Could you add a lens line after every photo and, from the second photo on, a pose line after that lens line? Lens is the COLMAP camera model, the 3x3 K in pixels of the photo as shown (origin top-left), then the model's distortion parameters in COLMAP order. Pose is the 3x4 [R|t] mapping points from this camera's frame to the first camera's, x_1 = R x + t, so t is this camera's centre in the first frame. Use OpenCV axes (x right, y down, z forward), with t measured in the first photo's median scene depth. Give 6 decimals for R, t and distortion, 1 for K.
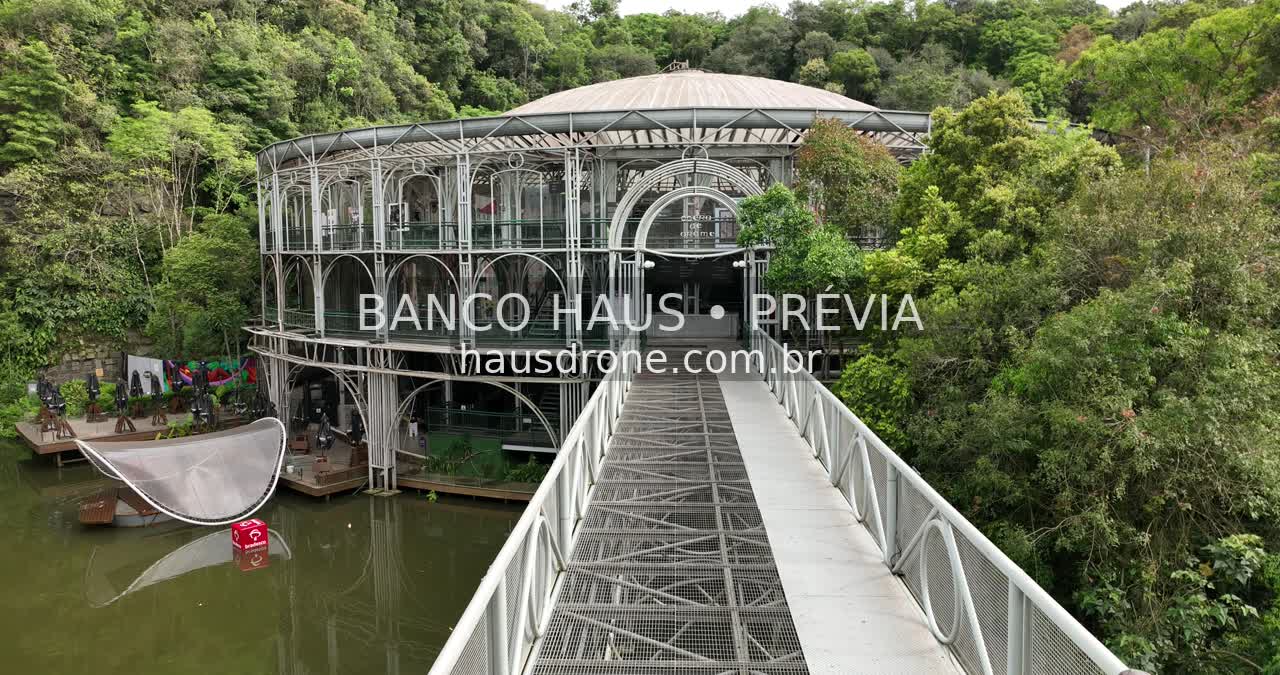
lens RADIAL K [[898.2, 0, 636.0], [0, 898.2, 338.6], [0, 0, 1]] dist [-0.004555, 0.028468]
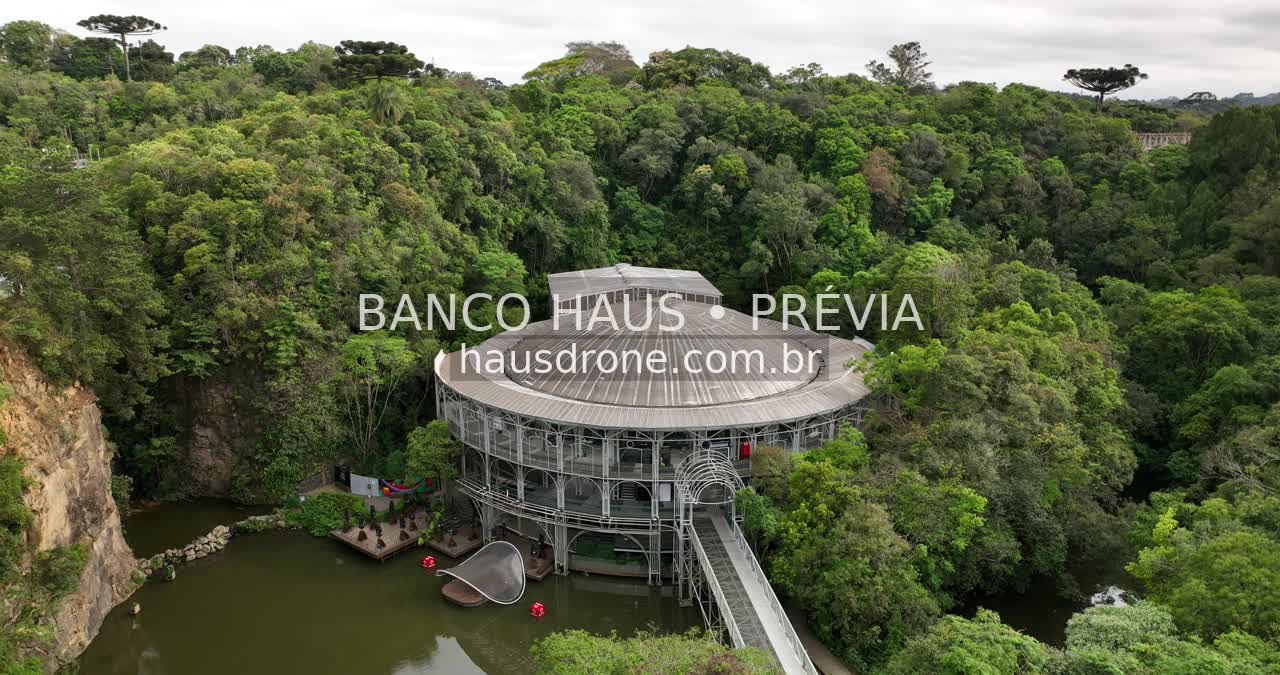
lens RADIAL K [[898.2, 0, 634.0], [0, 898.2, 335.7], [0, 0, 1]] dist [-0.004555, 0.028468]
pose [[0.984424, -0.039108, 0.171407, -0.301186], [0.013018, 0.988483, 0.150768, -0.487136], [-0.175329, -0.146189, 0.973596, -0.734424]]
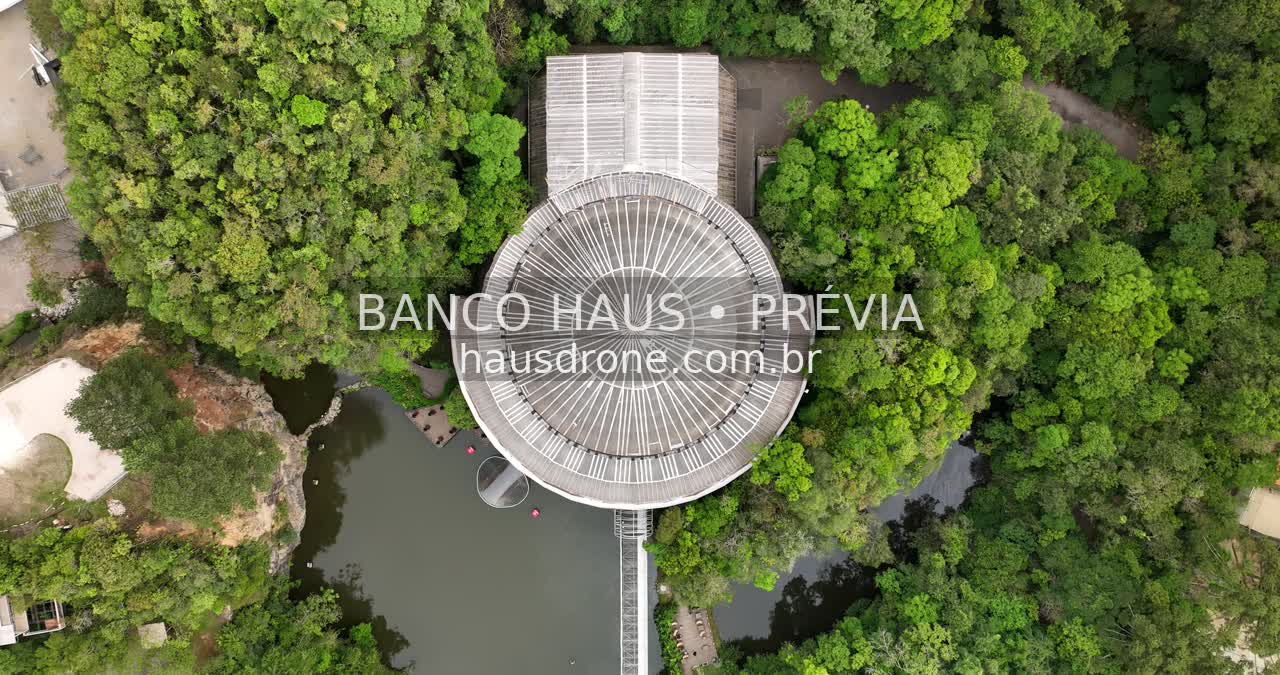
lens RADIAL K [[898.2, 0, 632.5], [0, 898.2, 334.9], [0, 0, 1]] dist [-0.004555, 0.028468]
pose [[0.998637, -0.051737, 0.006903, 0.040422], [-0.002114, 0.092040, 0.995753, -2.353808], [-0.052152, -0.994410, 0.091805, 0.779622]]
